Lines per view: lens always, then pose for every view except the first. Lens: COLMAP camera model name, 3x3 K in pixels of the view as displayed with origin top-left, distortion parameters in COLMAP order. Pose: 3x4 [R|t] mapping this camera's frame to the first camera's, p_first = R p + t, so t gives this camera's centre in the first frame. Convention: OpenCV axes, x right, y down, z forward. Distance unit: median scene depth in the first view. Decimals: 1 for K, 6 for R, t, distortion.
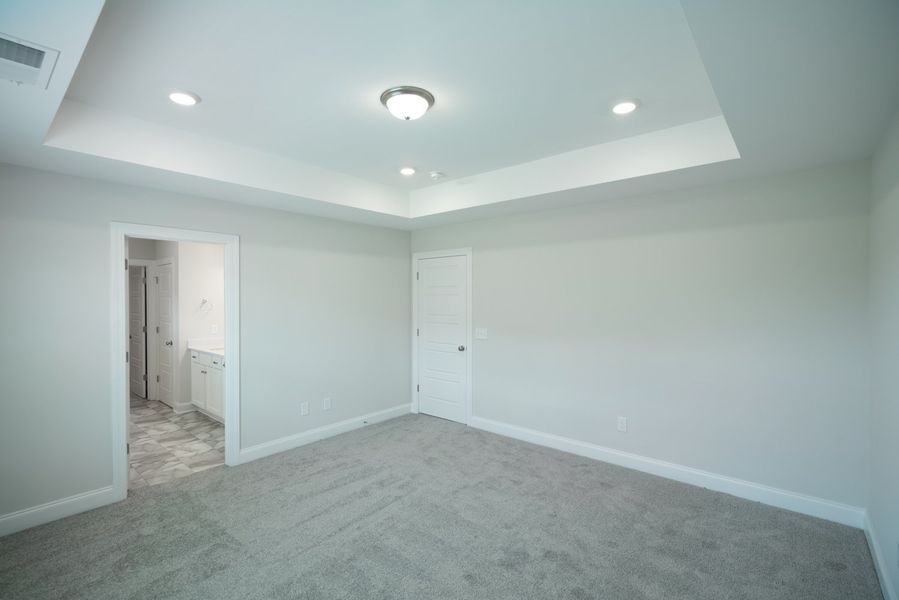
lens RADIAL K [[406.1, 0, 446.2], [0, 406.1, 300.7], [0, 0, 1]] dist [-0.000804, 0.000153]
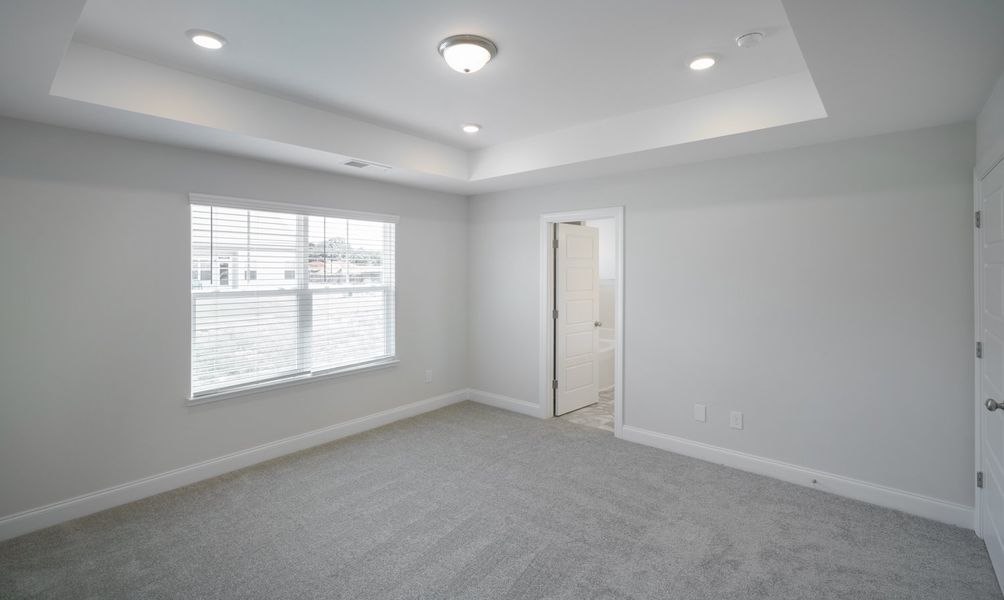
lens RADIAL K [[459.7, 0, 503.0], [0, 459.7, 274.3], [0, 0, 1]] dist [0.003533, -0.000381]
pose [[0.009273, 0.018852, -0.999779, 0.605643], [-0.006107, 0.999805, 0.018796, -0.015371], [0.999938, 0.005932, 0.009386, 0.710054]]
